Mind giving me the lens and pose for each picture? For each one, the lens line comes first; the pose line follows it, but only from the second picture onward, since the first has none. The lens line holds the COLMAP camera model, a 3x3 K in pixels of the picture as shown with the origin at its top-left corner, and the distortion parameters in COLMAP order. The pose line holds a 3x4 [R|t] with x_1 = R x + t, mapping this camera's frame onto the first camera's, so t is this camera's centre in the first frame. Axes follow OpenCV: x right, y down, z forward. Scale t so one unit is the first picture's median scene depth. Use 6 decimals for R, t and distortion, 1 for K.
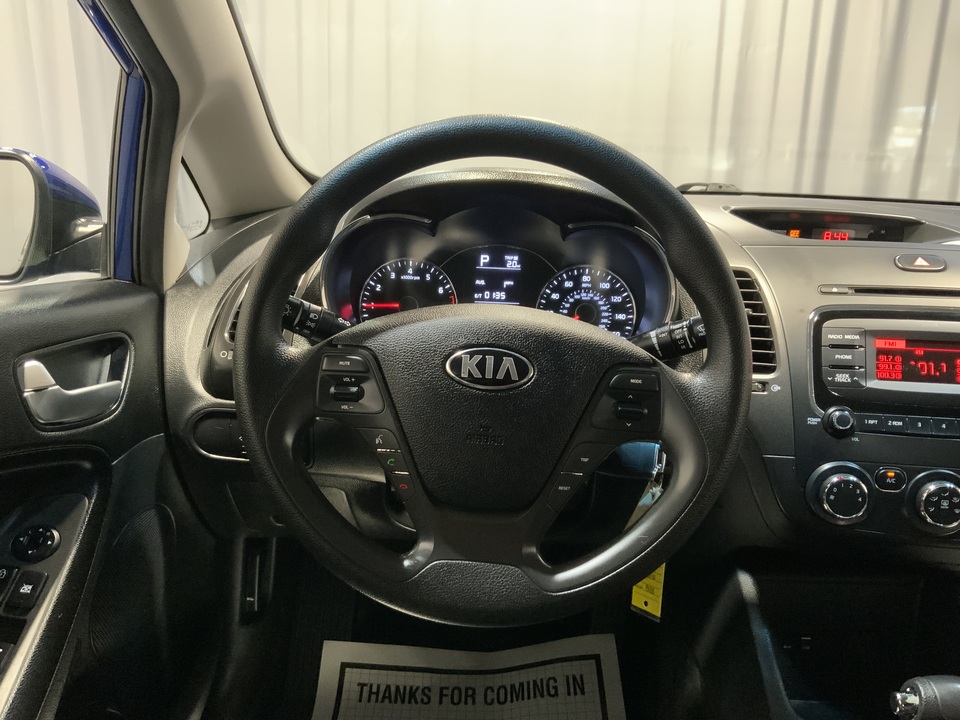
lens RADIAL K [[766.6, 0, 480.0], [0, 766.6, 360.0], [0, 0, 1]] dist [0.010671, 0.003898]
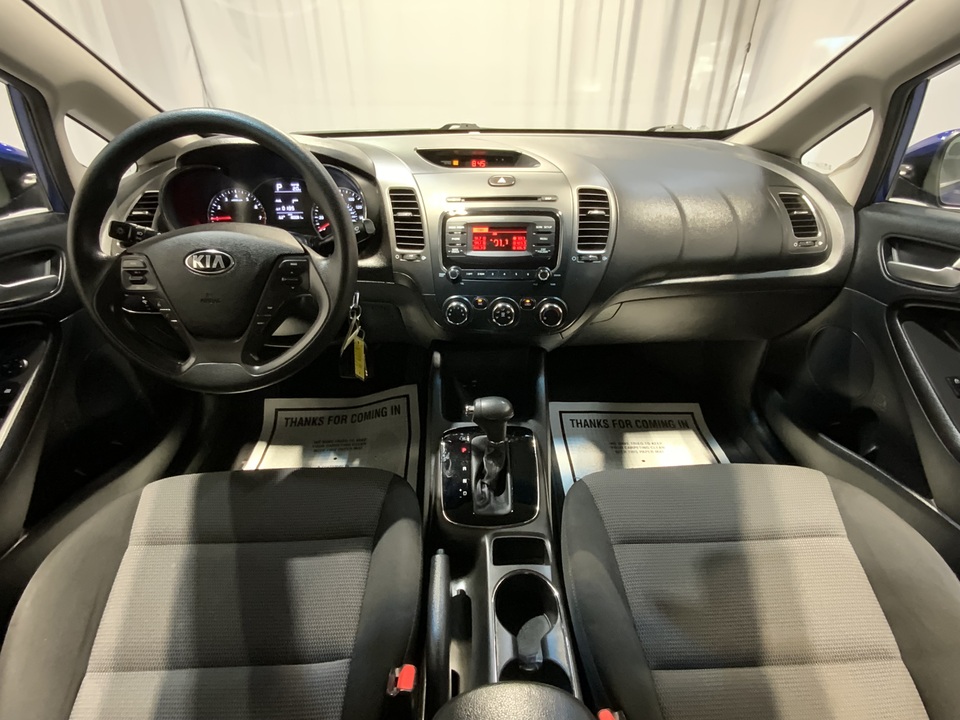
lens RADIAL K [[440.3, 0, 480.0], [0, 440.3, 360.0], [0, 0, 1]] dist [-0.016032, 0.000042]
pose [[0.995494, -0.070042, 0.063923, 0.363920], [0.048485, 0.955292, 0.291661, -0.025085], [-0.081494, -0.287247, 0.954384, -0.077647]]
